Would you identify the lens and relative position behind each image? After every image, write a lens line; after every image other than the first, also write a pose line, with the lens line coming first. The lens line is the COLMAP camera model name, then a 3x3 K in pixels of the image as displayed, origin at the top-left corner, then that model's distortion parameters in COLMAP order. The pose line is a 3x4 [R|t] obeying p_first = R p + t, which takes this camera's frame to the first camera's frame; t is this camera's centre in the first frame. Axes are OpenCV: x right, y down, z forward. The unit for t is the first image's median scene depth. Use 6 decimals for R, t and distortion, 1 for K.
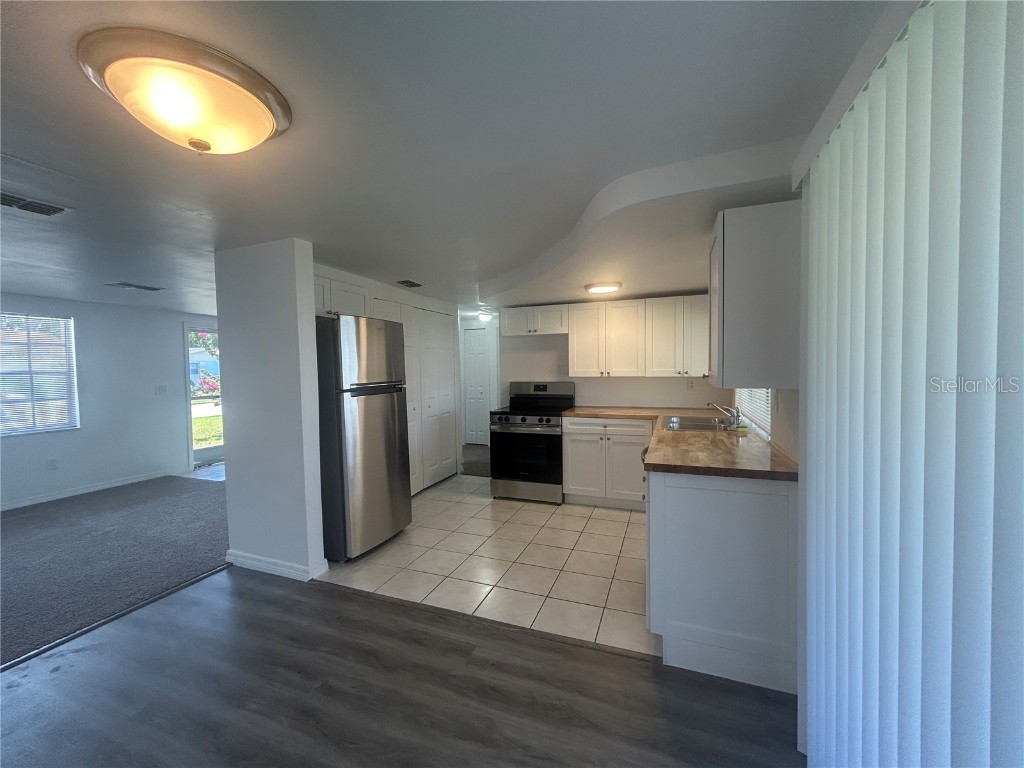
lens RADIAL K [[411.2, 0, 512.0], [0, 411.2, 384.0], [0, 0, 1]] dist [-0.001629, -0.000116]
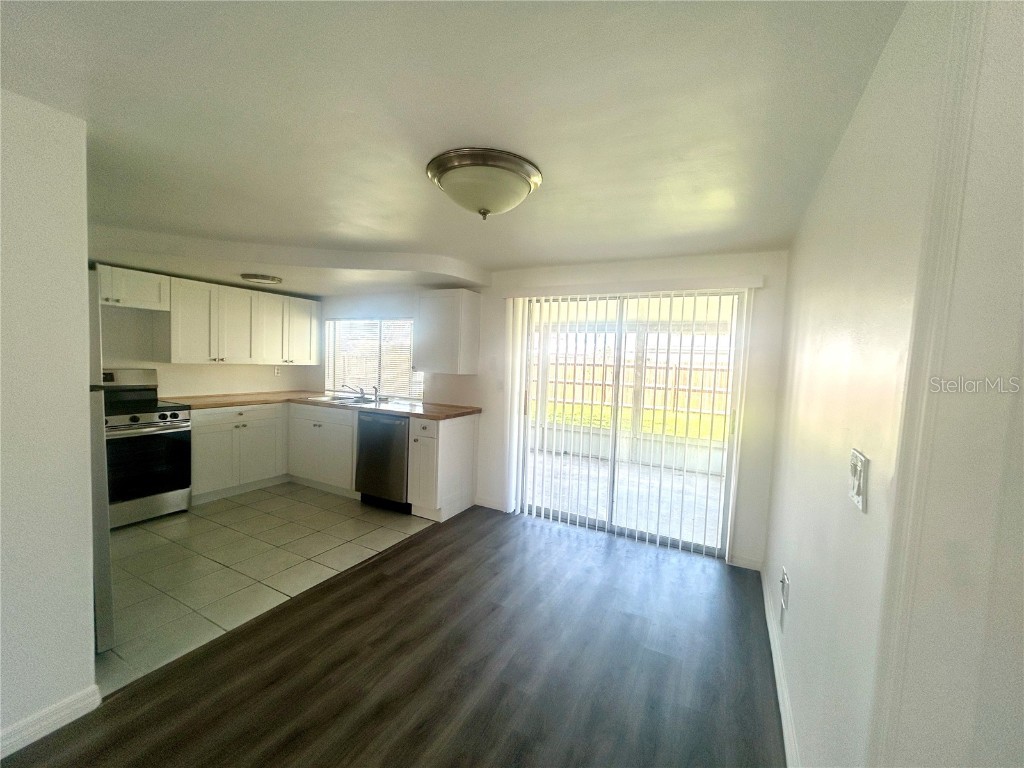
lens RADIAL K [[418.5, 0, 512.0], [0, 418.5, 384.0], [0, 0, 1]] dist [0.003024, 0.000470]
pose [[0.113132, -0.037445, 0.992874, -0.674599], [-0.000803, 0.999286, 0.037778, -0.008252], [-0.993580, -0.005071, 0.113021, 0.219526]]
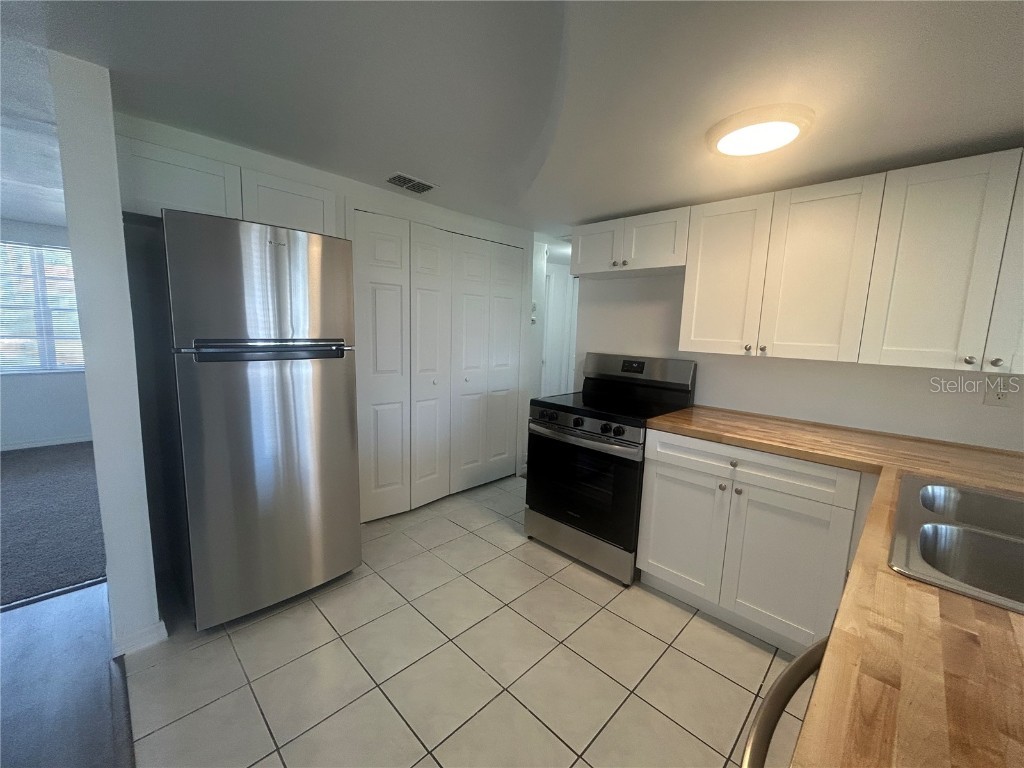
lens RADIAL K [[411.2, 0, 512.0], [0, 411.2, 384.0], [0, 0, 1]] dist [-0.001629, -0.000116]
pose [[0.917606, 0.098506, -0.385093, 0.158516], [-0.063150, 0.992629, 0.103437, -0.017709], [0.392443, -0.070596, 0.917063, 0.461087]]
